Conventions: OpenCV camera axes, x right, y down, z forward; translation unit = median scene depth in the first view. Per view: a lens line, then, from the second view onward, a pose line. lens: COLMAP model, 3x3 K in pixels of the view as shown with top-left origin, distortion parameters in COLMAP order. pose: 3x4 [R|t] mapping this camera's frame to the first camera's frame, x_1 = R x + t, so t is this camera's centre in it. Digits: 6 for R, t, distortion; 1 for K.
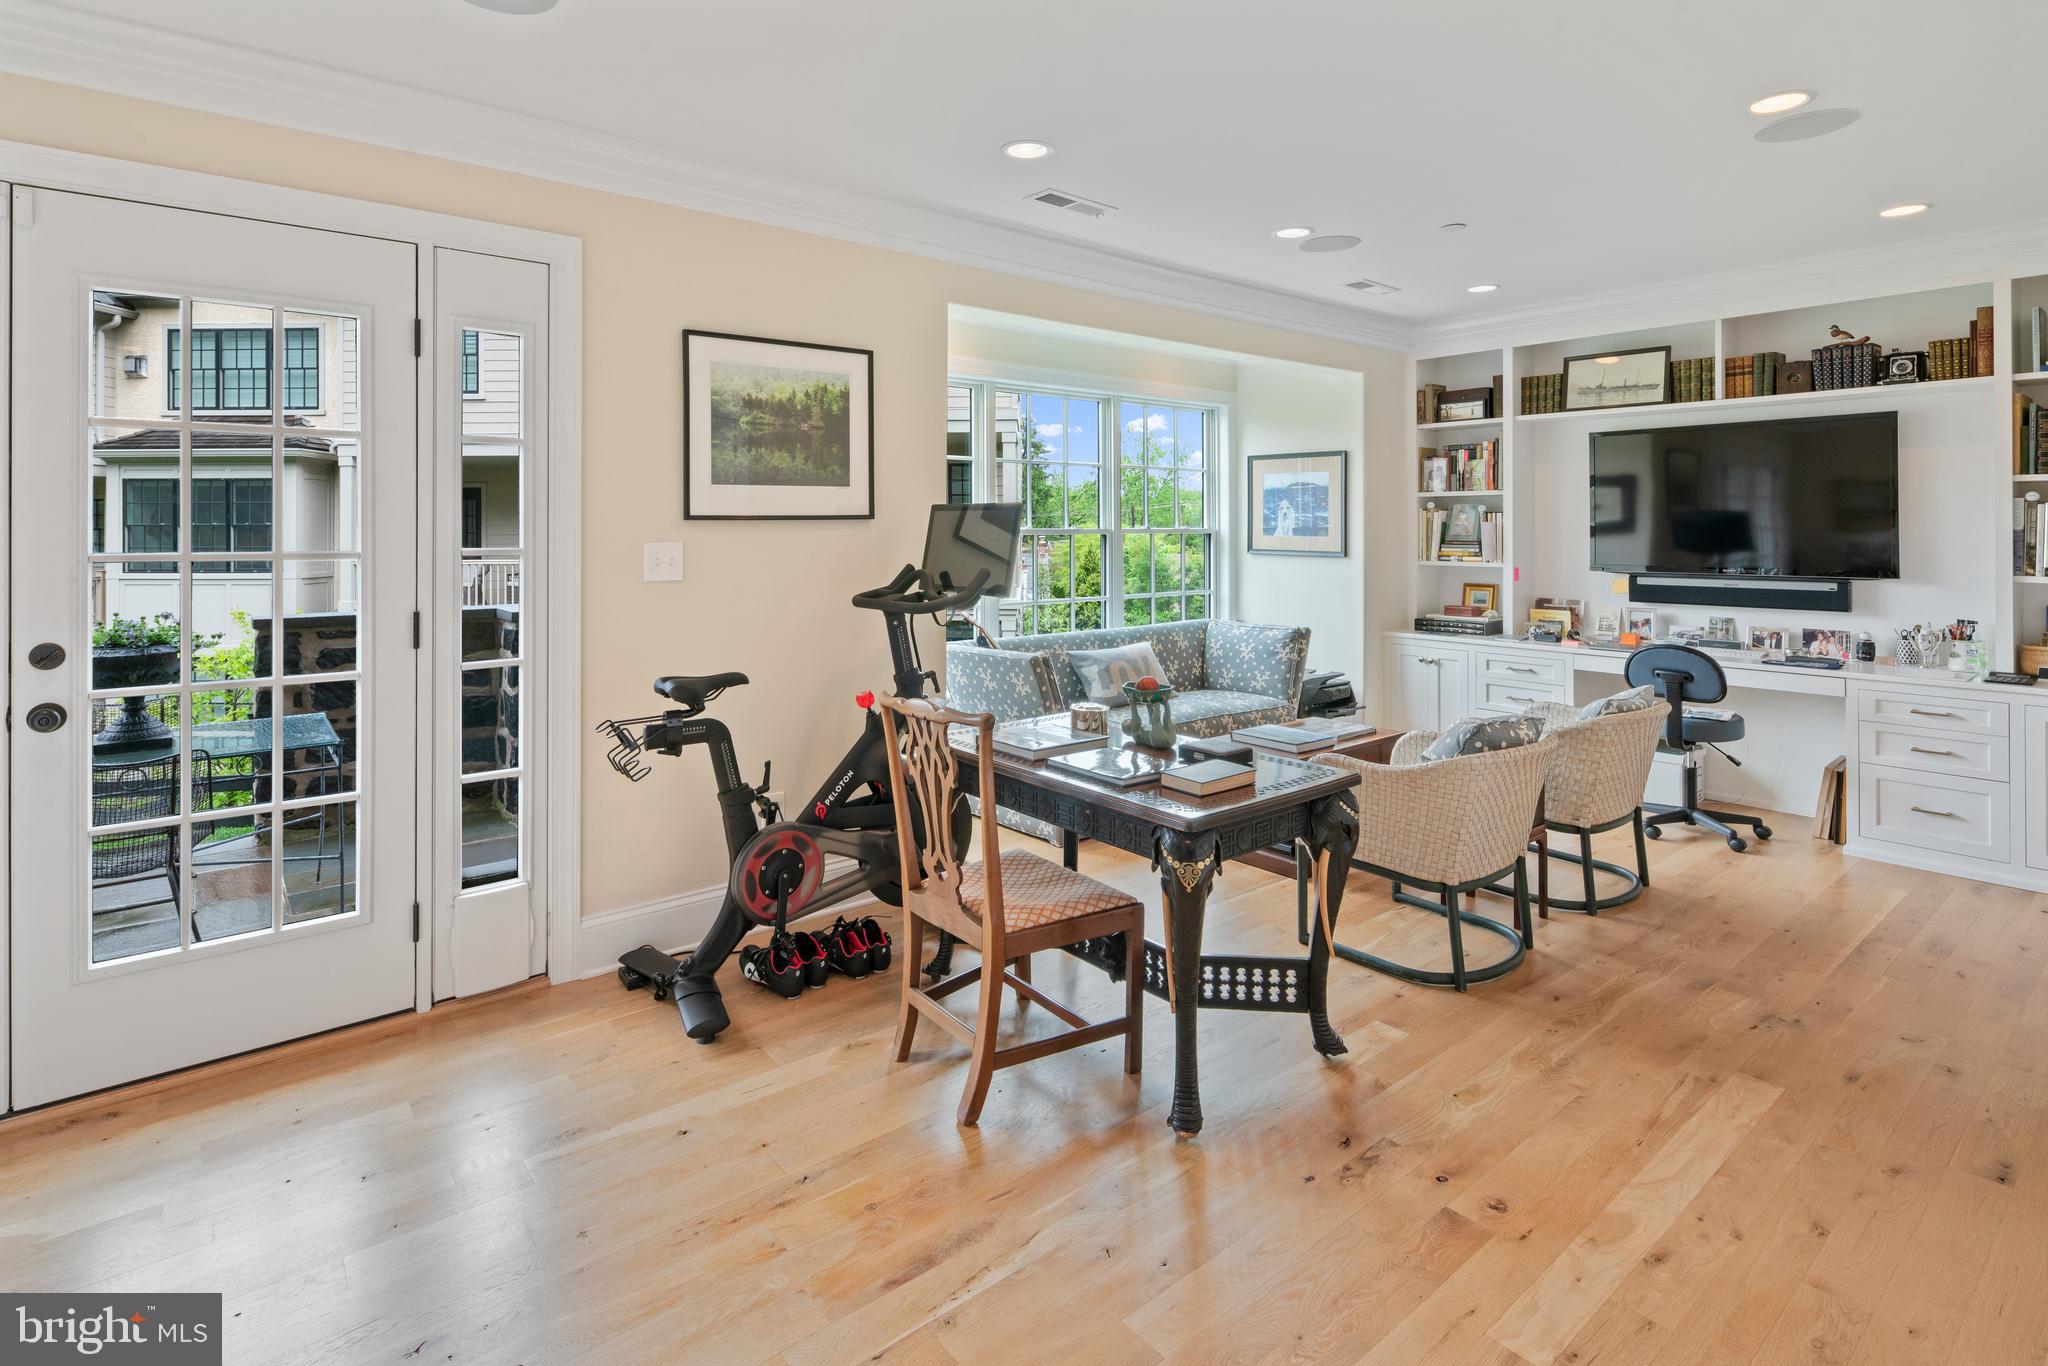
lens RADIAL K [[1024.2, 0, 1024.0], [0, 1024.2, 683.0], [0, 0, 1]] dist [0.002342, -0.000737]
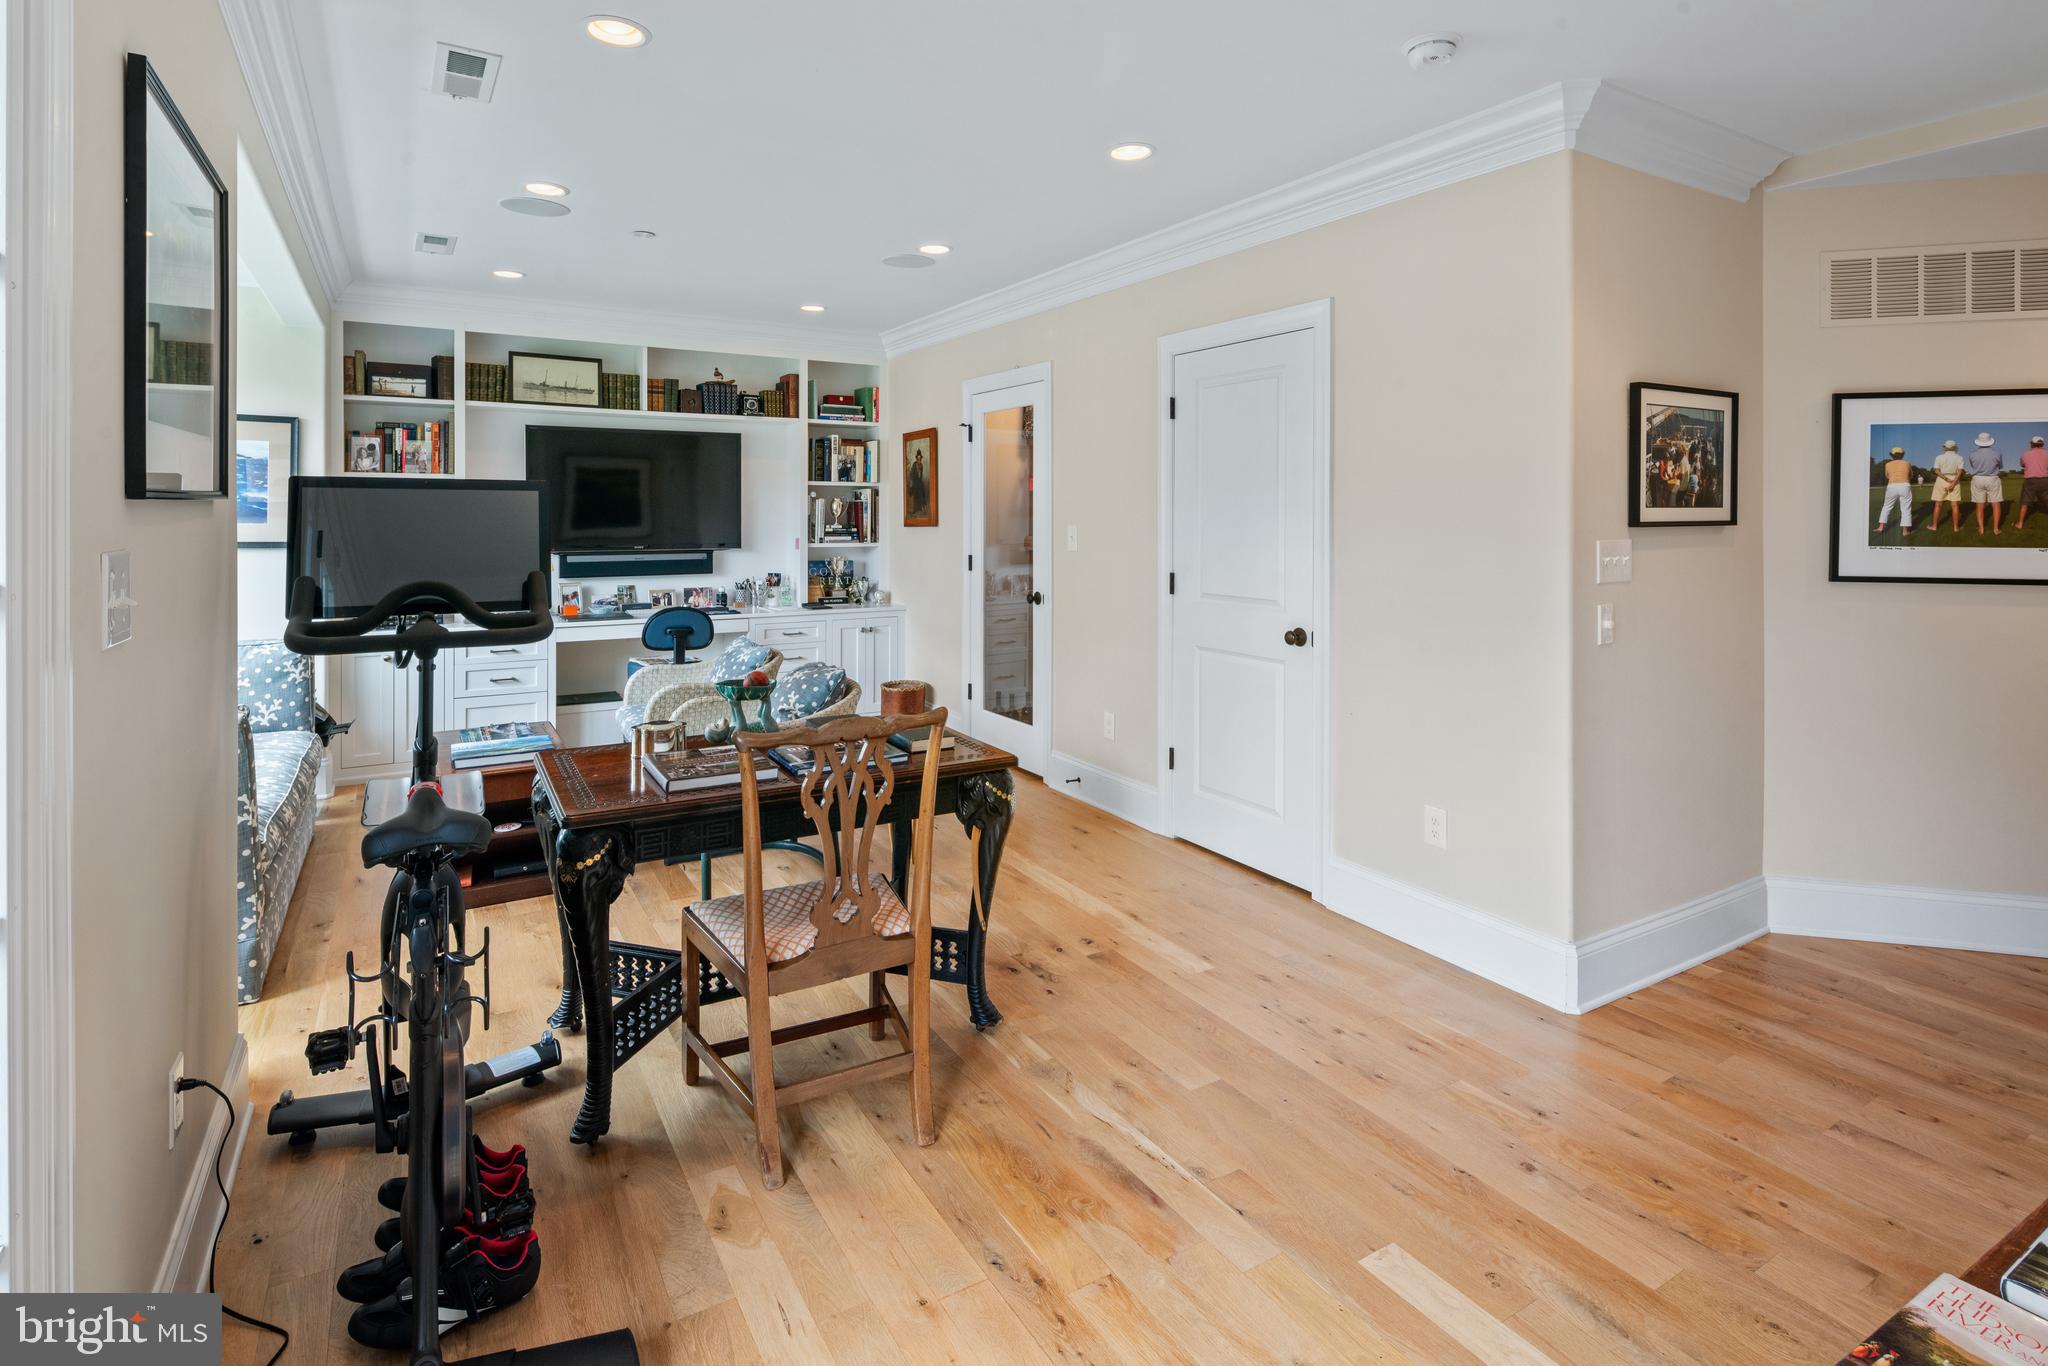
lens RADIAL K [[974.2, 0, 1024.0], [0, 974.2, 683.0], [0, 0, 1]] dist [-0.006419, -0.000099]
pose [[0.134283, -0.169916, 0.976267, -0.482734], [0.142832, 0.978221, 0.150610, -0.064386], [-0.980595, 0.119218, 0.155628, 0.404653]]
